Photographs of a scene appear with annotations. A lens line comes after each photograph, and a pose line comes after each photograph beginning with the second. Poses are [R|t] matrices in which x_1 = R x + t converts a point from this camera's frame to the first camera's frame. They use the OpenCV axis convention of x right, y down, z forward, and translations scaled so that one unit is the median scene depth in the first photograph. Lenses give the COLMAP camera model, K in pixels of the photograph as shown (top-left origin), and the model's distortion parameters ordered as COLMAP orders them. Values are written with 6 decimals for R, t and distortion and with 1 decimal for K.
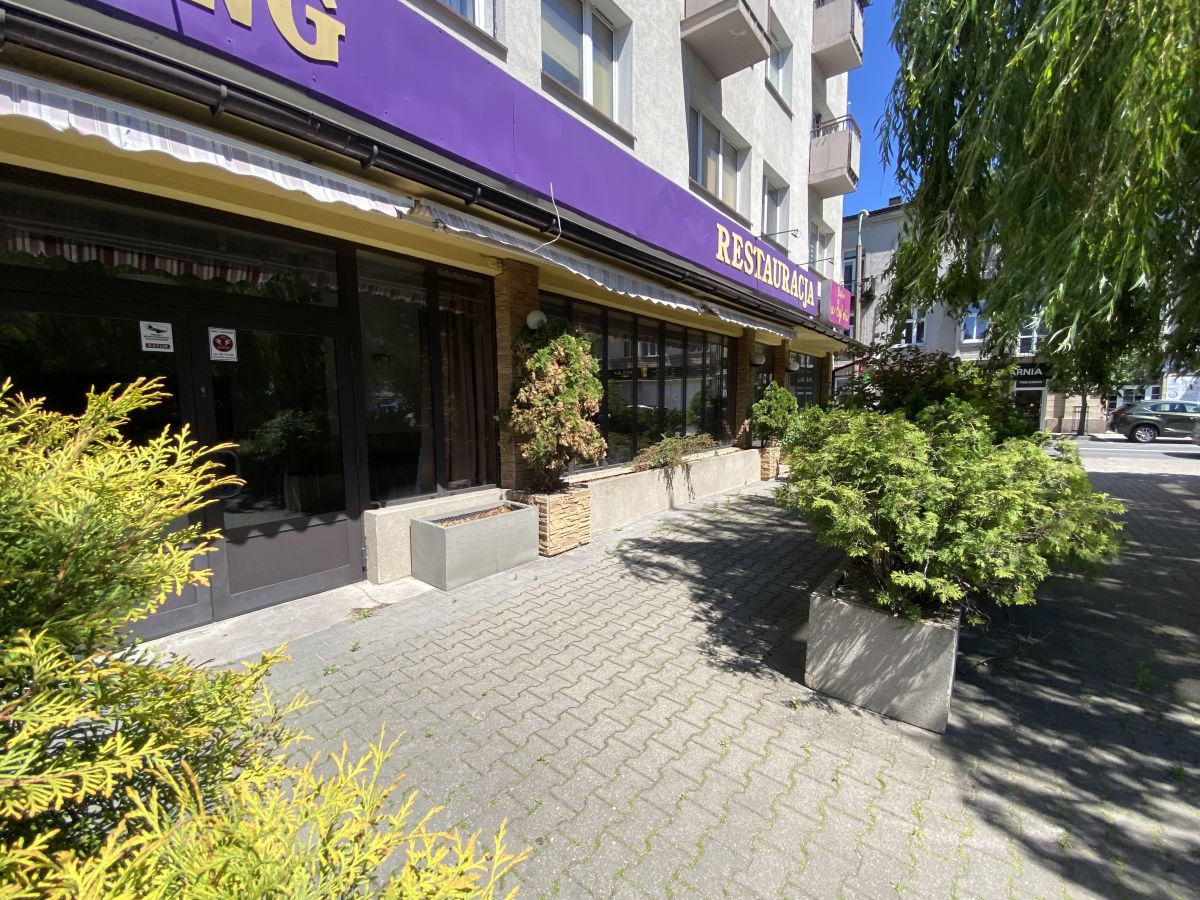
lens RADIAL K [[485.9, 0, 597.2], [0, 485.9, 447.6], [0, 0, 1]] dist [0.009643, -0.012119]
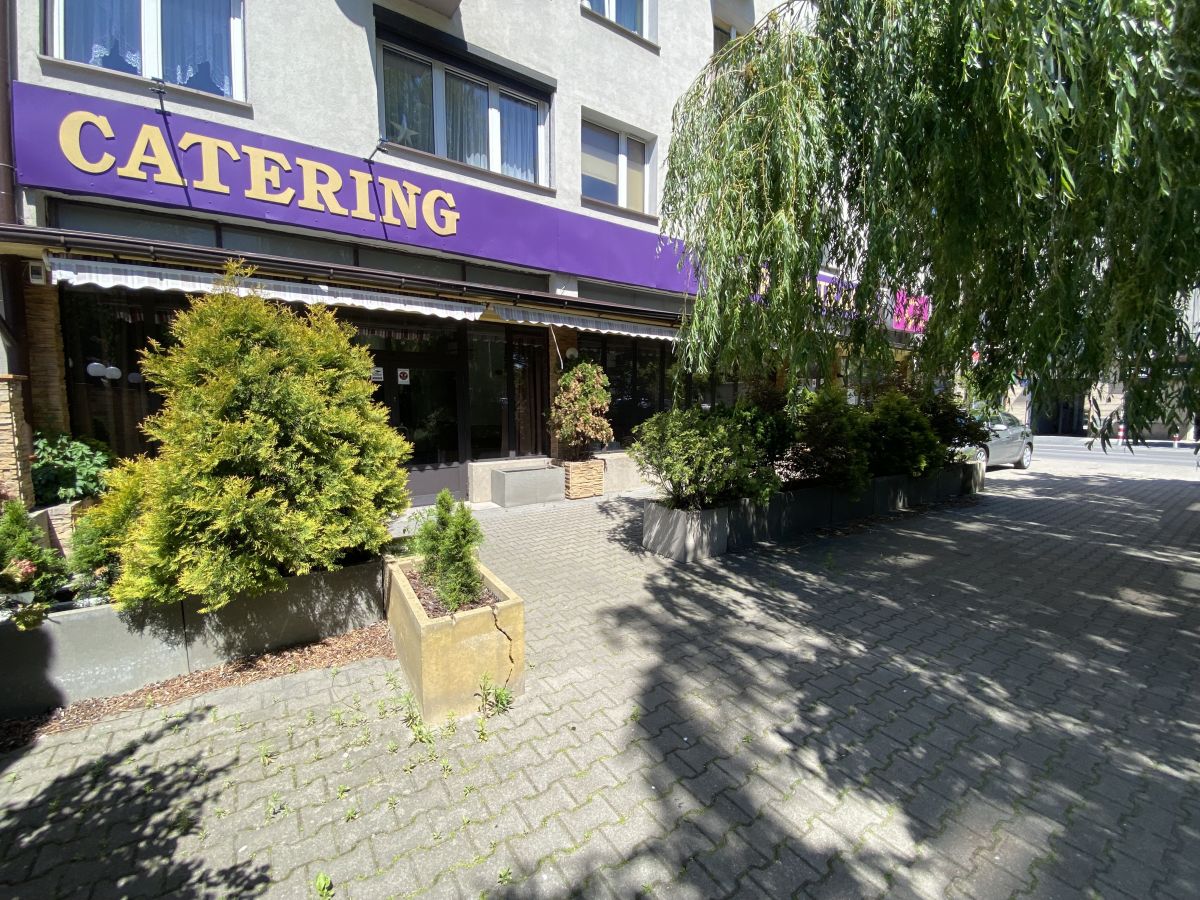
lens RADIAL K [[485.9, 0, 604.0], [0, 485.9, 450.4], [0, 0, 1]] dist [0.009643, -0.012119]
pose [[0.961584, 0.027835, -0.273096, 0.454771], [-0.027076, 0.999612, 0.006547, 0.046617], [0.273172, 0.001099, 0.961964, -0.551411]]
